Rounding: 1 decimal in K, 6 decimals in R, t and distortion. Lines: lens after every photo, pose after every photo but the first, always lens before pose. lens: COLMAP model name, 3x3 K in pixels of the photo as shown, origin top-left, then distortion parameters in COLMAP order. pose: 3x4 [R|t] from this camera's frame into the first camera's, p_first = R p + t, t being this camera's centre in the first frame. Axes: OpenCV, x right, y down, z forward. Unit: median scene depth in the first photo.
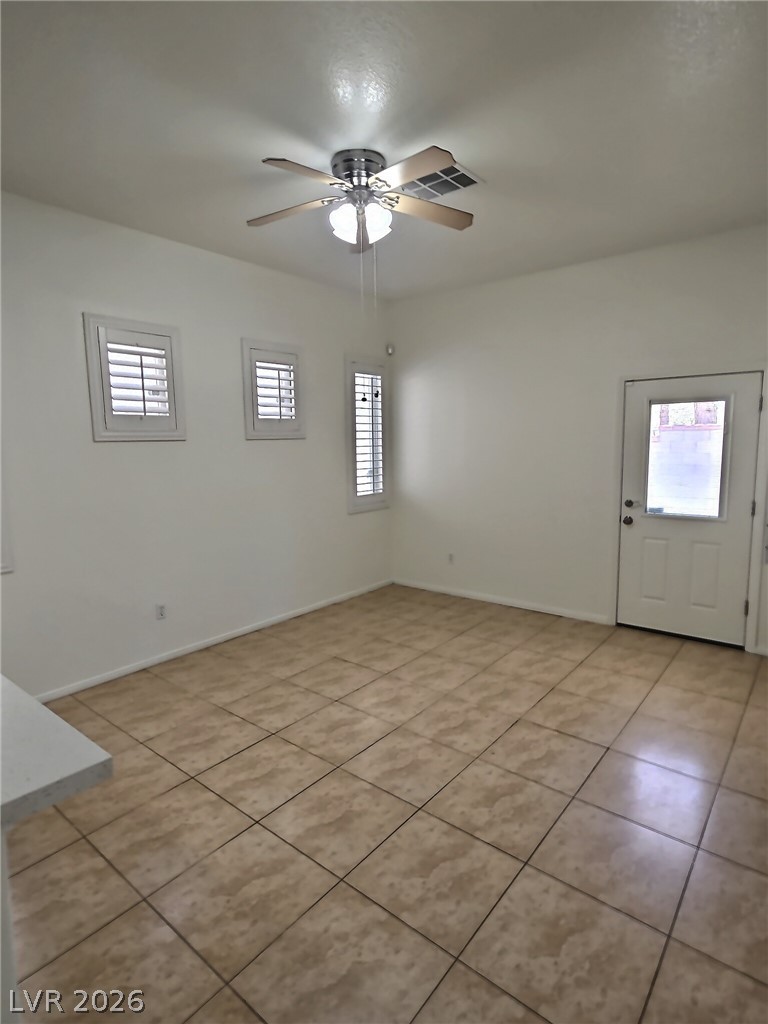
lens RADIAL K [[547.2, 0, 387.7], [0, 547.2, 505.1], [0, 0, 1]] dist [-0.001027, 0.000218]
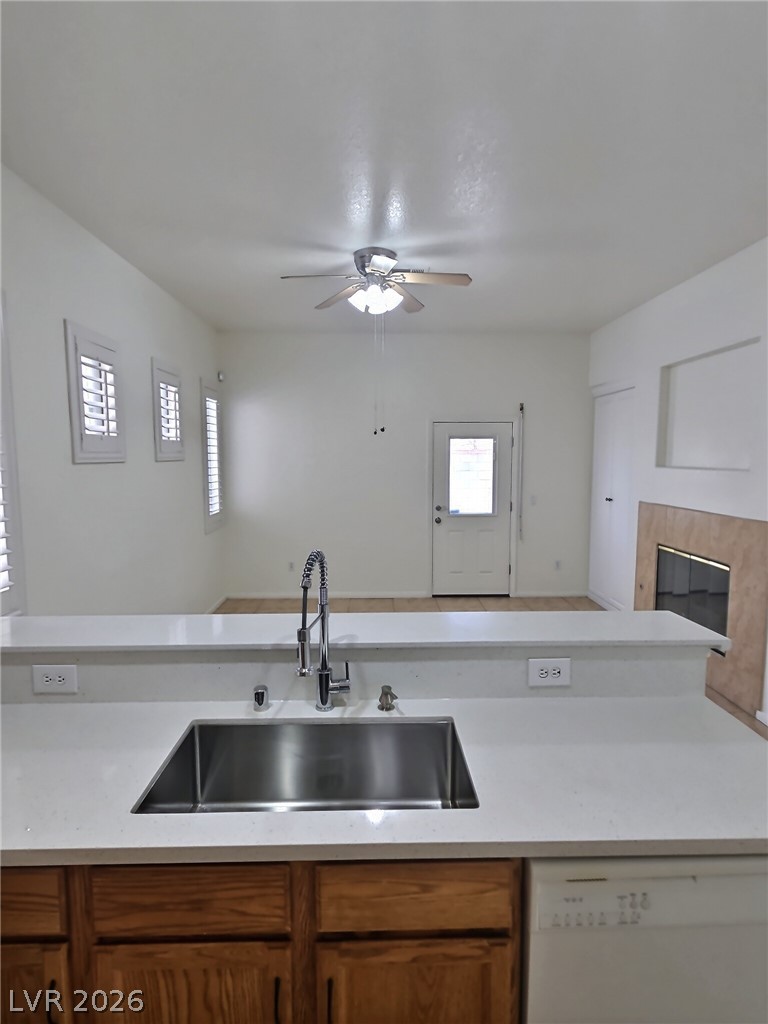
lens RADIAL K [[547.2, 0, 387.7], [0, 547.2, 505.1], [0, 0, 1]] dist [-0.001027, 0.000218]
pose [[0.765486, -0.044675, 0.641900, -0.578410], [0.067313, 0.997673, -0.010837, -0.004453], [-0.639922, 0.051503, 0.766712, -0.001092]]
